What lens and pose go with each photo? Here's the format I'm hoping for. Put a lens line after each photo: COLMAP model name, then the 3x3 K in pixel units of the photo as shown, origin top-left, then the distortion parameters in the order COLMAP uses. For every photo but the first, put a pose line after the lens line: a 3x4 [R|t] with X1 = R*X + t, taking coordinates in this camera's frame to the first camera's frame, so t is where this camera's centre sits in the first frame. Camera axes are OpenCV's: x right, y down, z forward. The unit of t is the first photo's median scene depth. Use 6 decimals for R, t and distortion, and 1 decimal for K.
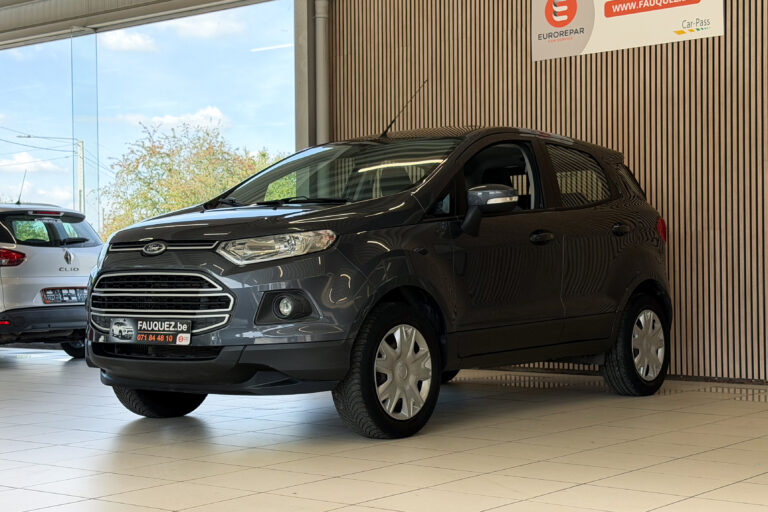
lens RADIAL K [[1250.5, 0, 384.0], [0, 1250.5, 278.0], [0, 0, 1]] dist [0.130711, -0.029585]
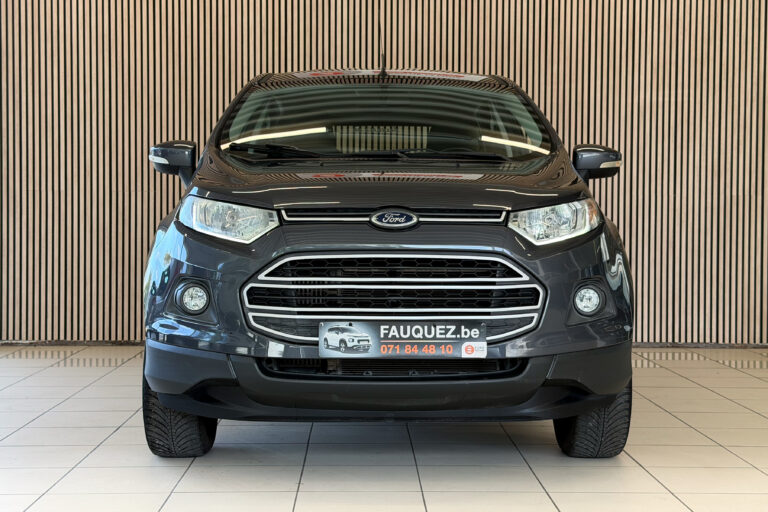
lens RADIAL K [[1189.8, 0, 396.7], [0, 1189.8, 227.9], [0, 0, 1]] dist [0.111524, -0.005785]
pose [[0.772747, 0.005550, 0.634690, -0.510325], [-0.011609, 0.999918, 0.005391, -0.019060], [-0.634608, -0.011534, 0.772748, 0.418506]]
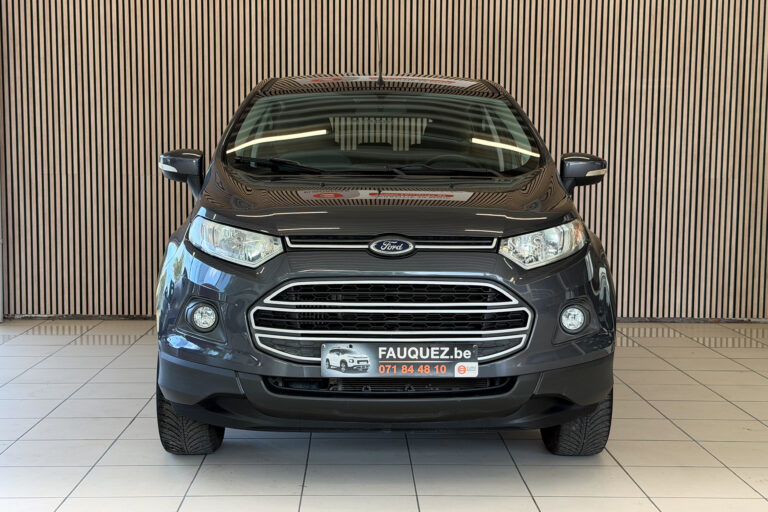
lens RADIAL K [[1123.6, 0, 384.0], [0, 1123.6, 256.0], [0, 0, 1]] dist [0.117423, -0.015129]
pose [[0.775825, -0.040578, 0.629642, -0.512345], [-0.012778, 0.996715, 0.079978, -0.060281], [-0.630819, -0.070095, 0.772757, 0.420430]]
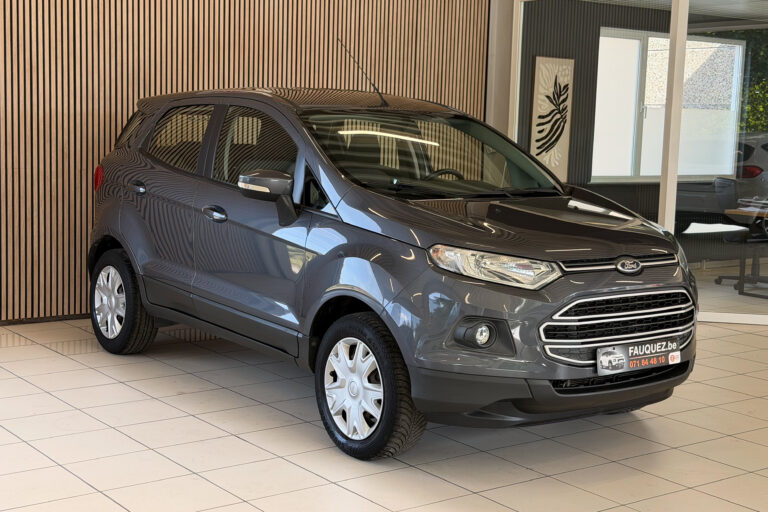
lens RADIAL K [[1123.6, 0, 384.0], [0, 1123.6, 256.0], [0, 0, 1]] dist [0.117423, -0.015129]
pose [[0.264480, -0.099060, 0.959290, -0.869234], [-0.030762, 0.993338, 0.111057, -0.099392], [-0.963900, -0.058882, 0.259671, 0.816837]]
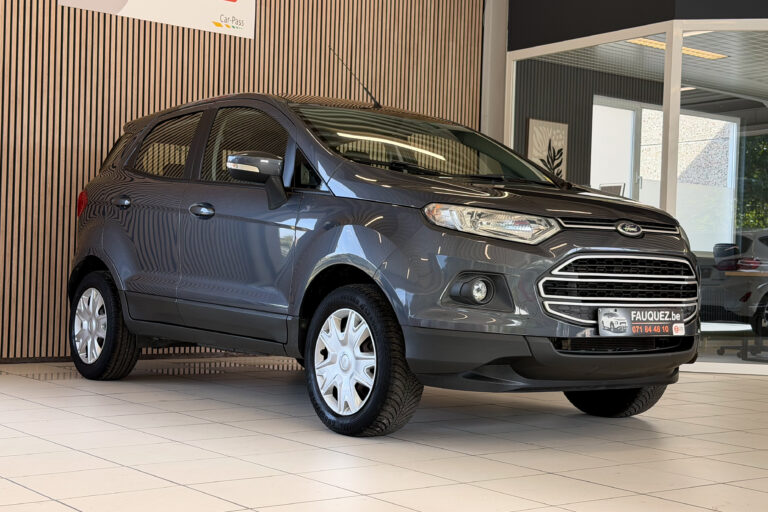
lens RADIAL K [[1157.7, 0, 388.7], [0, 1157.7, 278.8], [0, 0, 1]] dist [0.110435, 0.025793]
pose [[0.252476, 0.008303, 0.967568, -0.871448], [-0.031367, 0.999508, -0.000392, 0.014817], [-0.967095, -0.030251, 0.252612, 0.814272]]
